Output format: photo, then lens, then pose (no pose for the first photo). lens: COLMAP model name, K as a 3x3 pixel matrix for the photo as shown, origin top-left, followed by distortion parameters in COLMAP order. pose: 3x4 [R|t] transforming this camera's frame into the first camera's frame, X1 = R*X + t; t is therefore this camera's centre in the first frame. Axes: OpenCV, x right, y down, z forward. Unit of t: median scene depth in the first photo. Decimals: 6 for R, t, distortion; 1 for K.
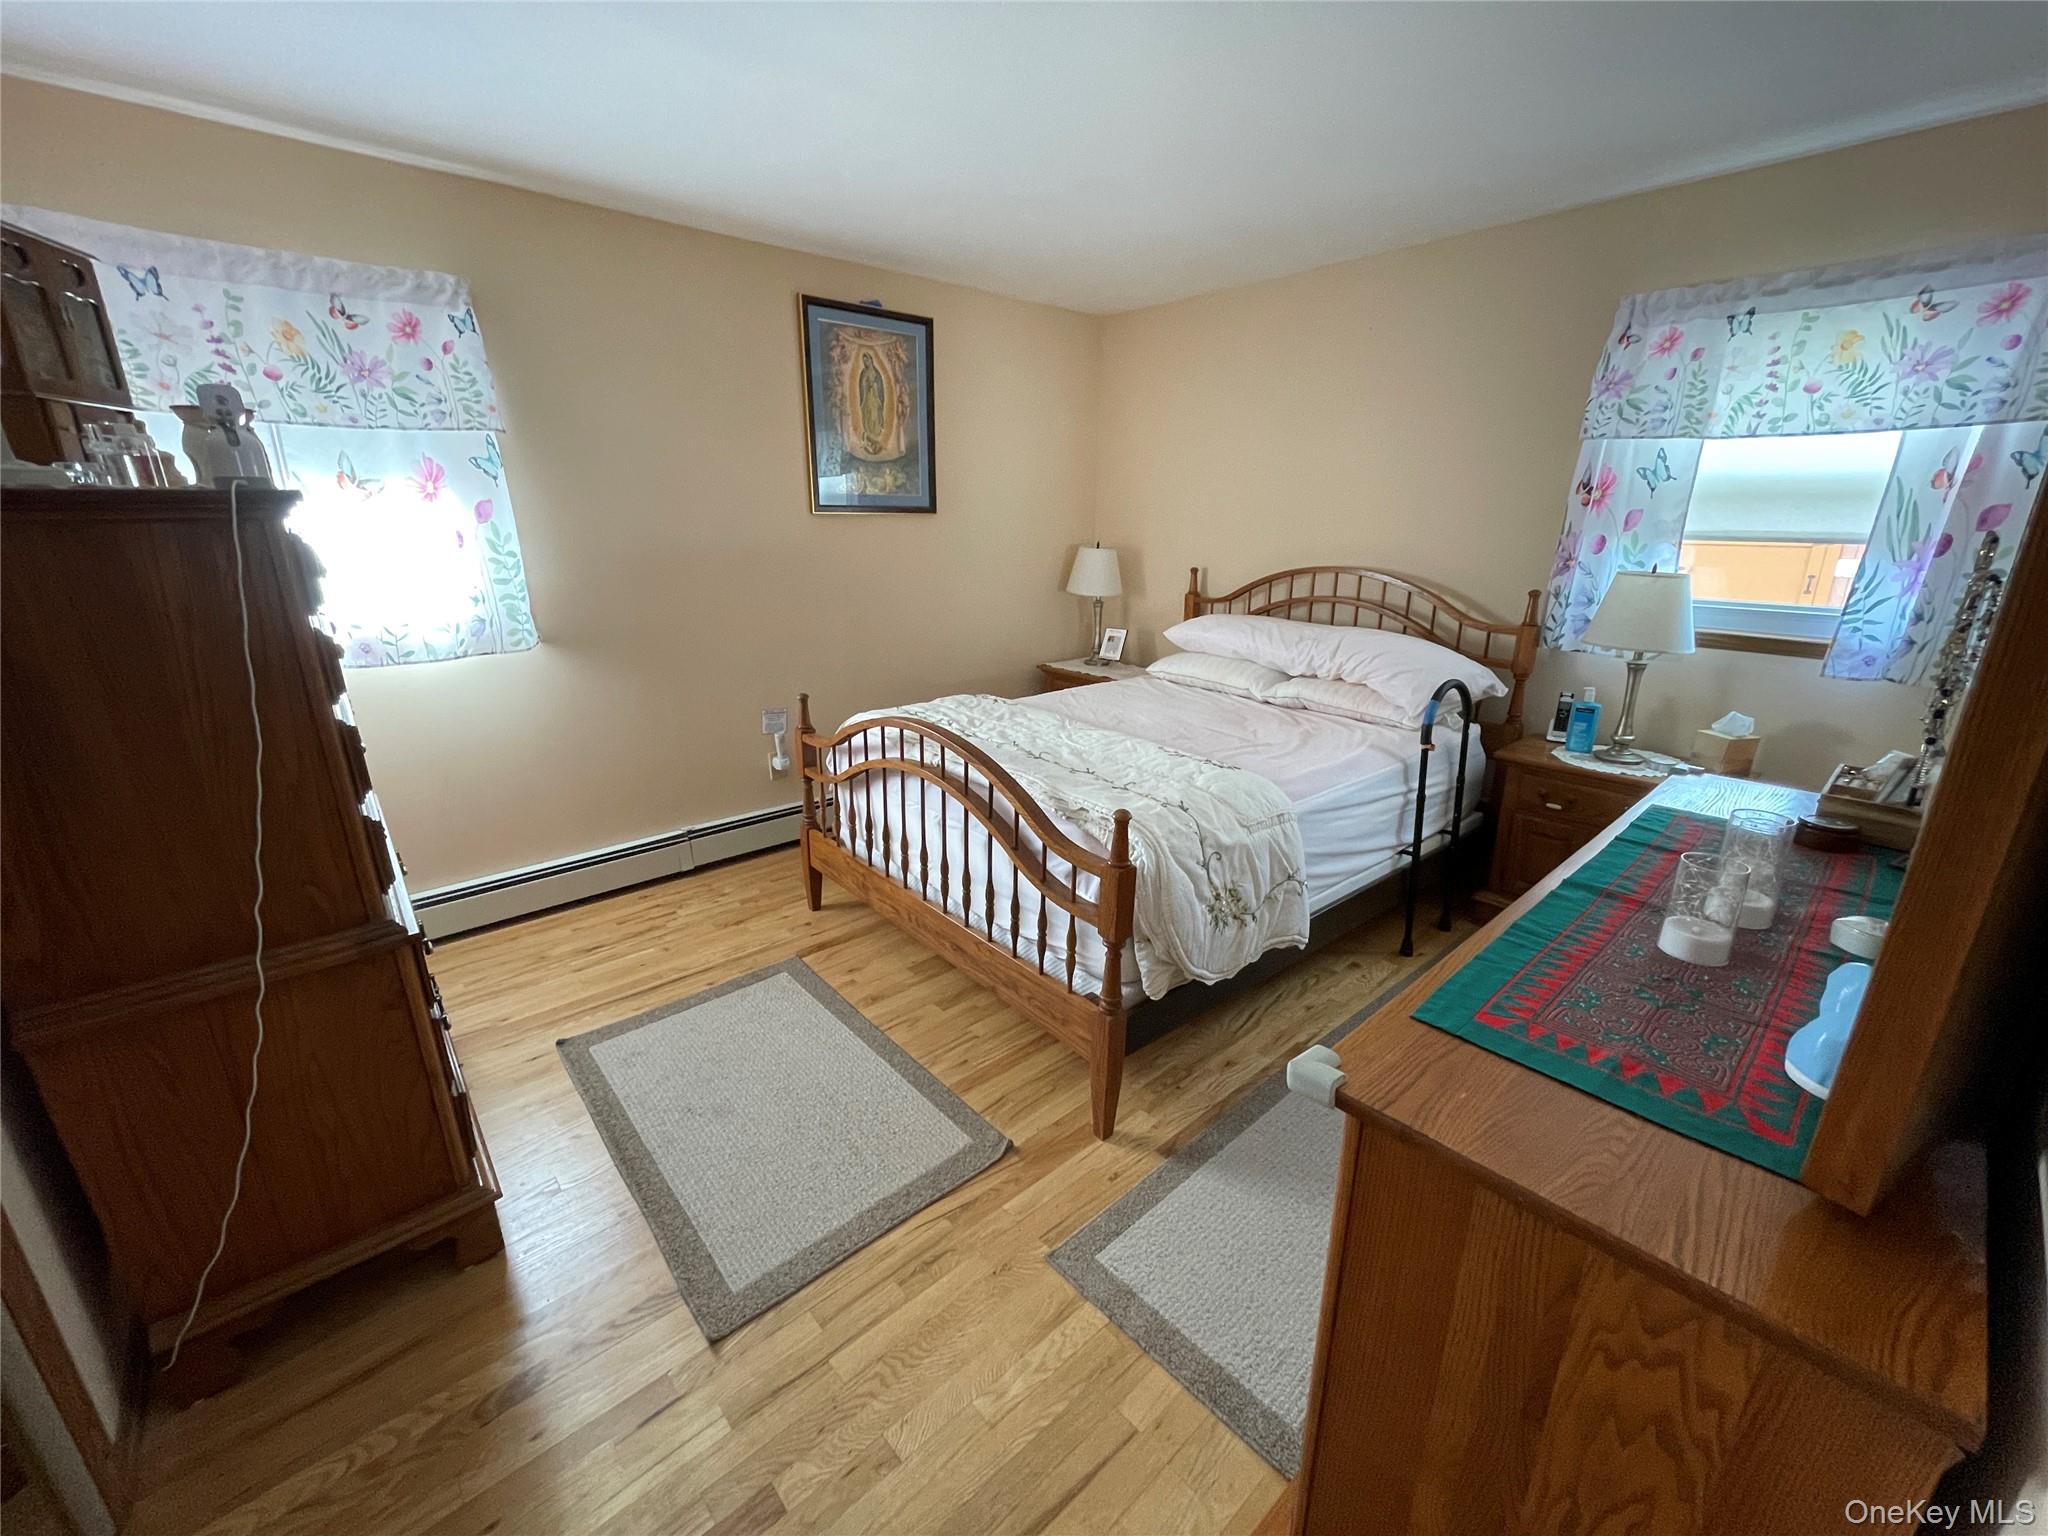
lens RADIAL K [[825.1, 0, 1023.6], [0, 825.1, 764.9], [0, 0, 1]] dist [-0.004672, 0.000155]
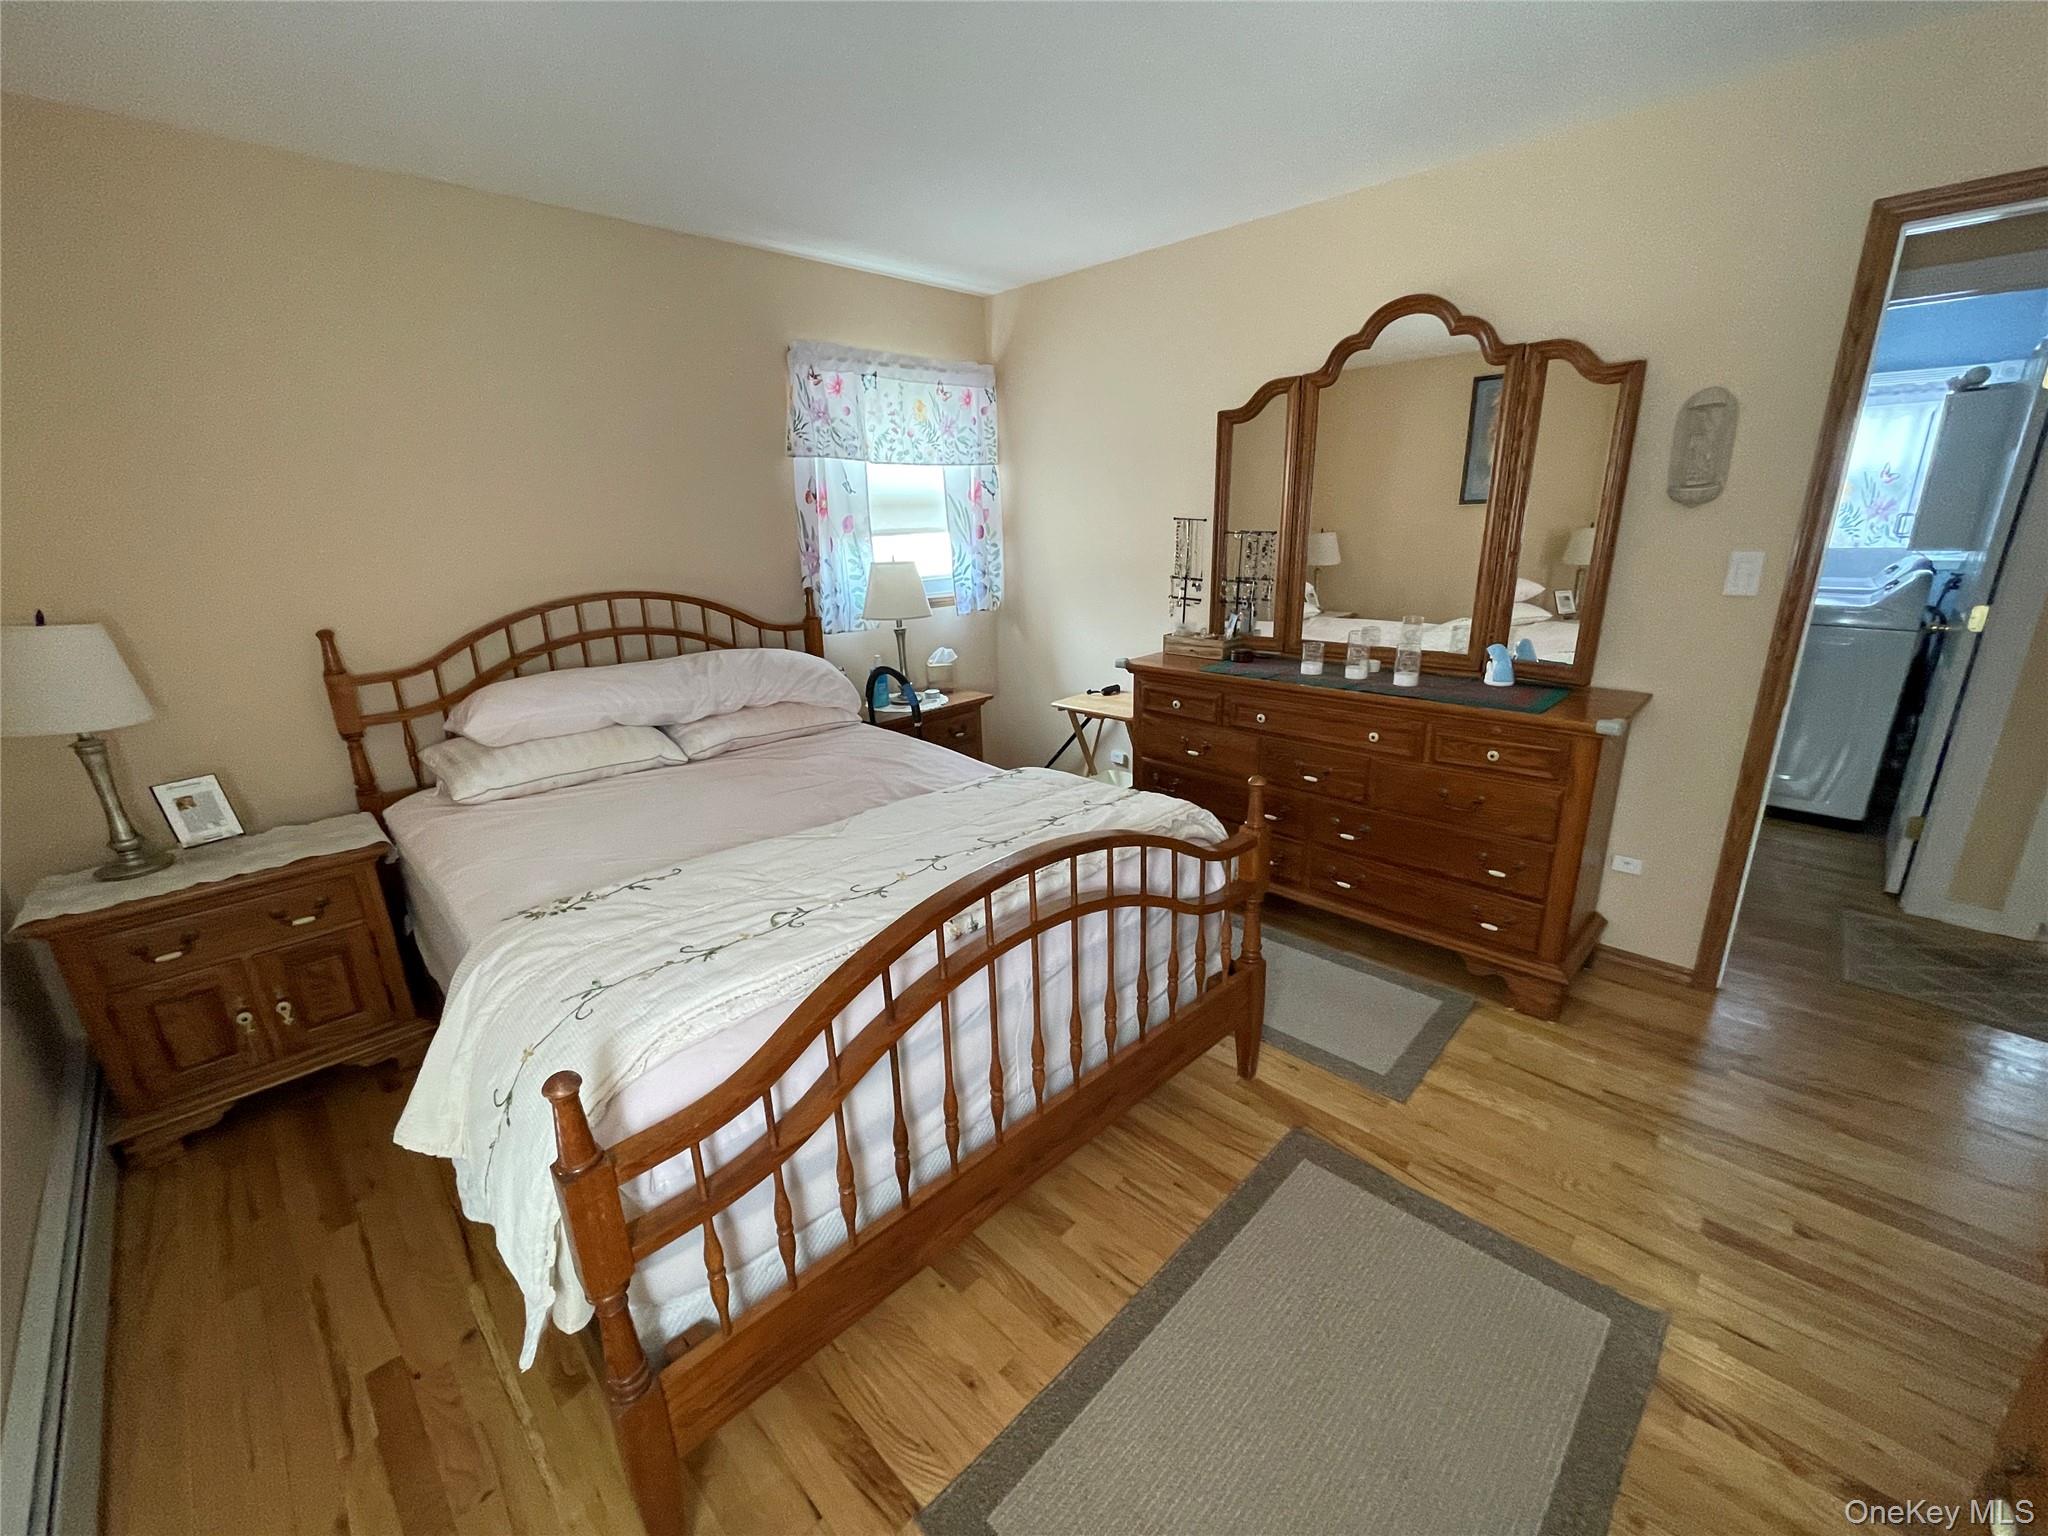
lens RADIAL K [[825.1, 0, 1023.6], [0, 825.1, 764.9], [0, 0, 1]] dist [-0.004672, 0.000155]
pose [[-0.067578, -0.290222, 0.954570, -0.644436], [0.318886, 0.900290, 0.296294, -0.271479], [-0.945381, 0.324422, 0.031708, 0.883864]]
